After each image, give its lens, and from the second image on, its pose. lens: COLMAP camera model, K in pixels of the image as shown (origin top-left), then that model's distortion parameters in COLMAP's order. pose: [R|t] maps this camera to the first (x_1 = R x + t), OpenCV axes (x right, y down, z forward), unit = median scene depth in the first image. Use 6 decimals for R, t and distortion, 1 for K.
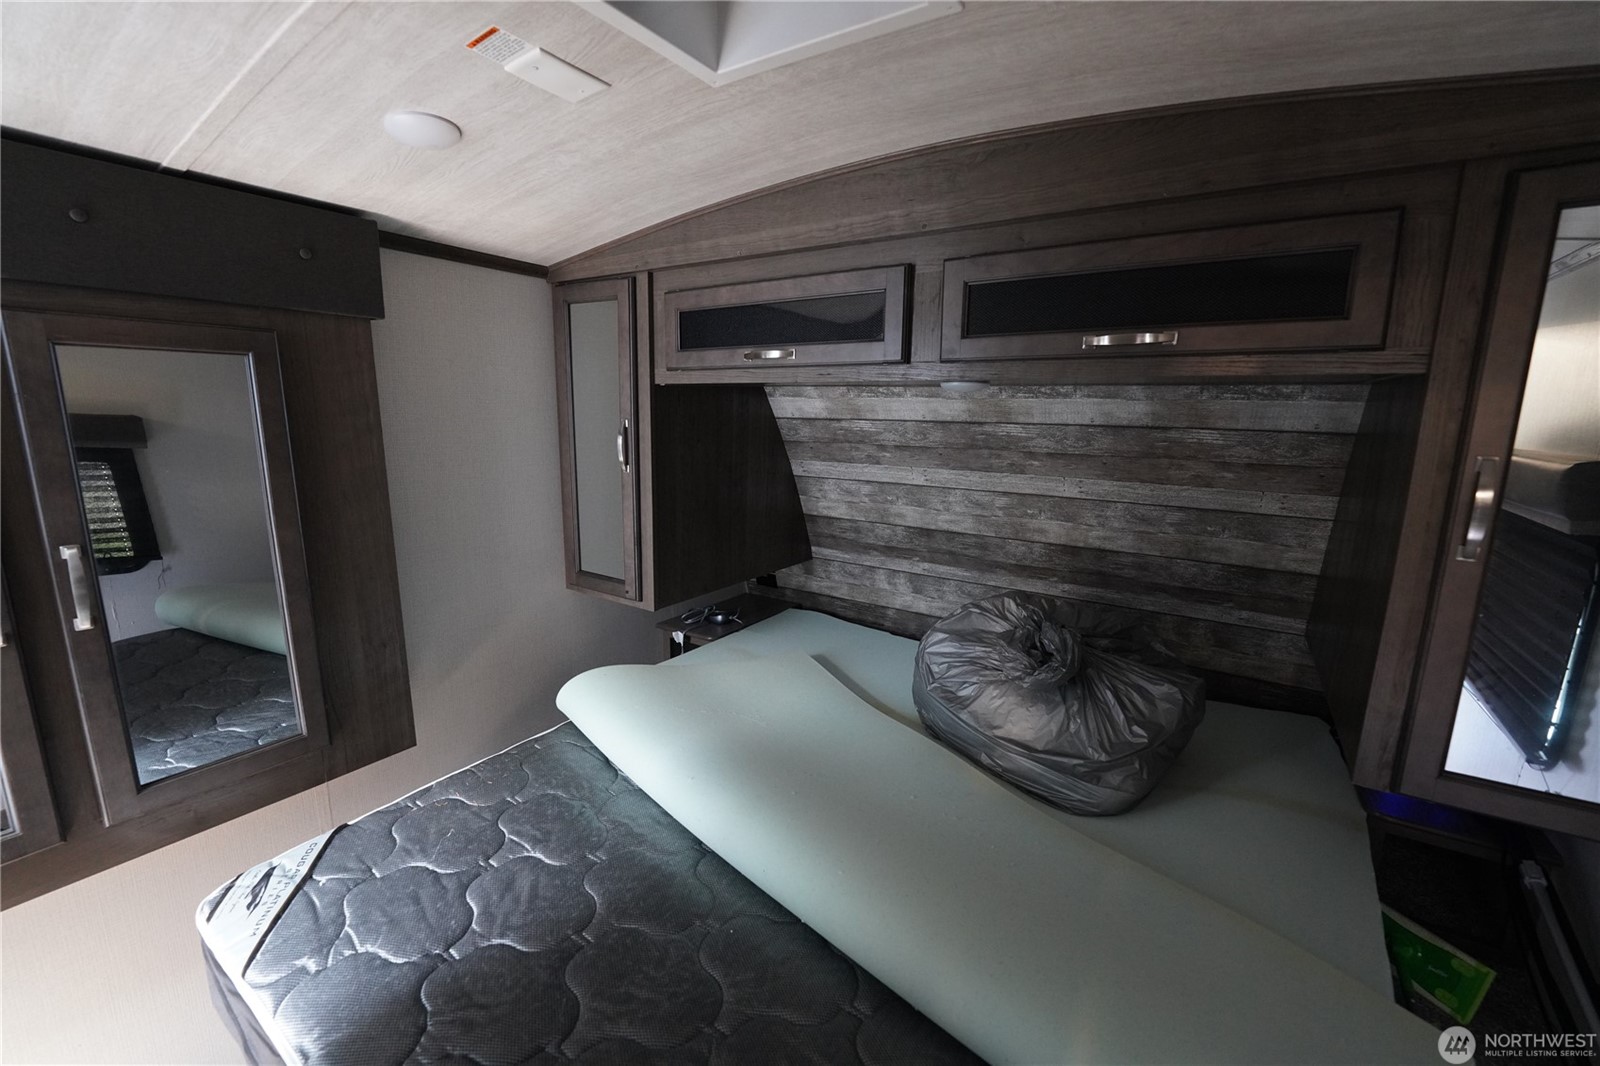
lens RADIAL K [[647.5, 0, 804.1], [0, 647.5, 532.8], [0, 0, 1]] dist [-0.011015, -0.000238]
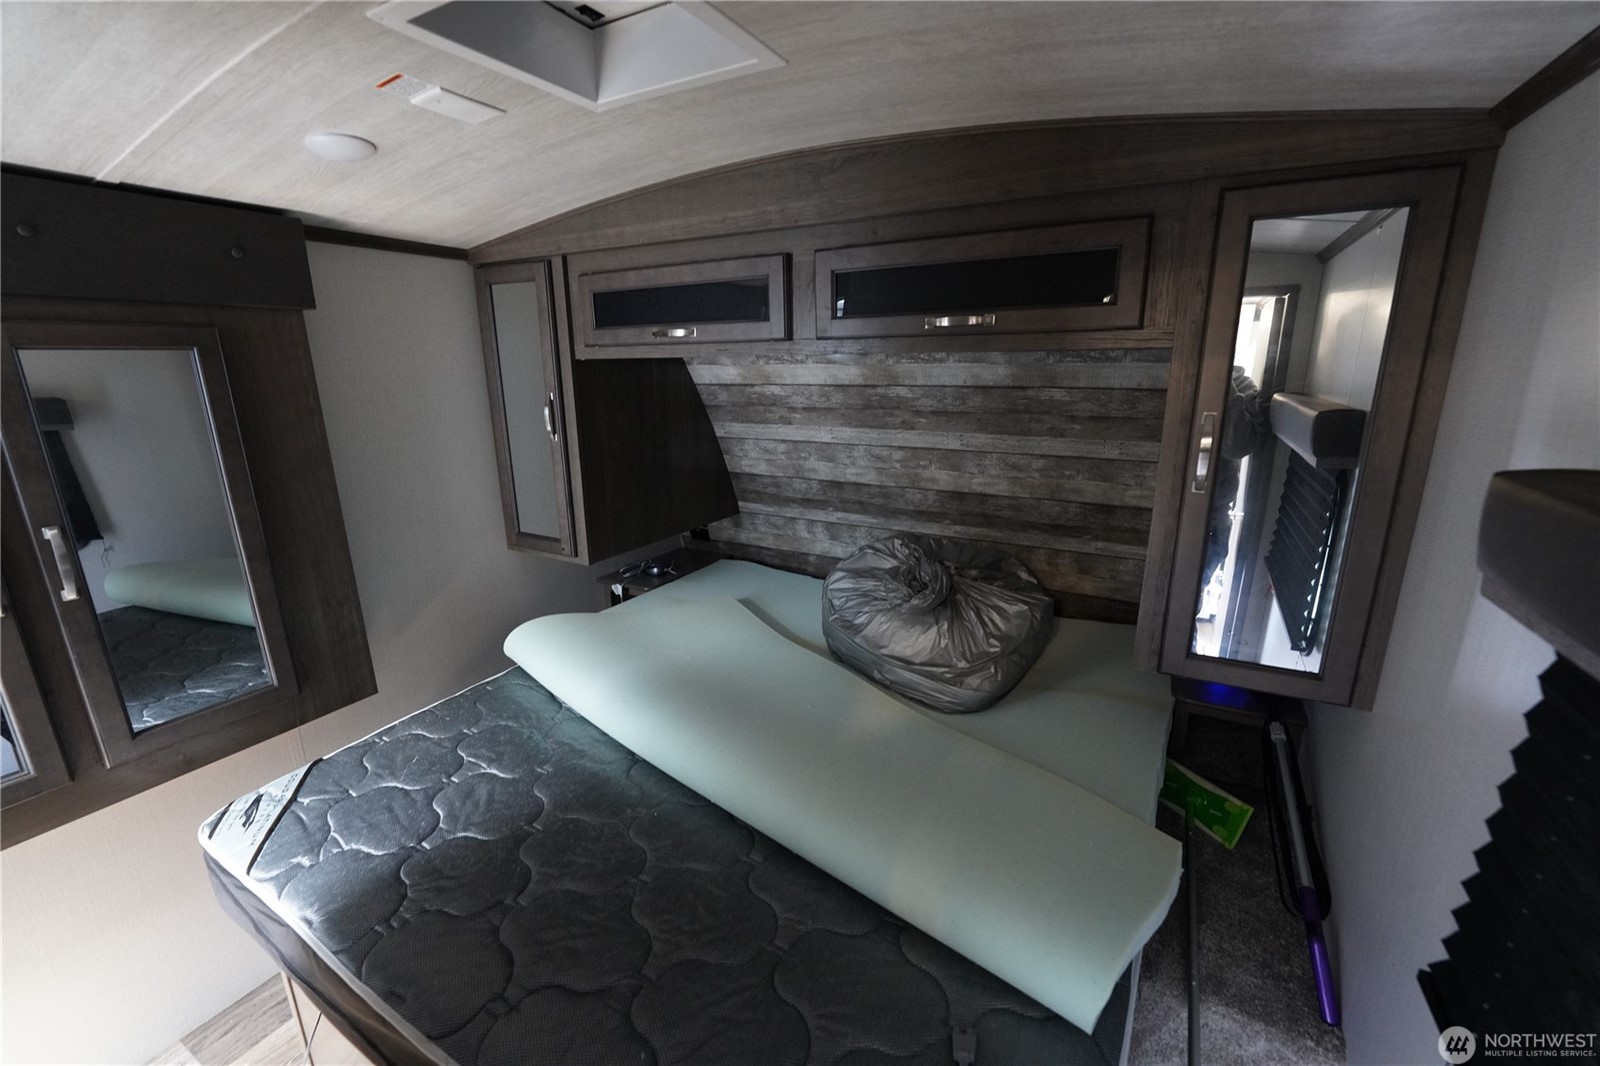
lens RADIAL K [[647.5, 0, 804.1], [0, 647.5, 532.8], [0, 0, 1]] dist [-0.011015, -0.000238]
pose [[0.997012, -0.042869, 0.064263, 0.094868], [0.038288, 0.996748, 0.070902, 0.000937], [-0.067094, -0.068229, 0.995411, -0.179641]]
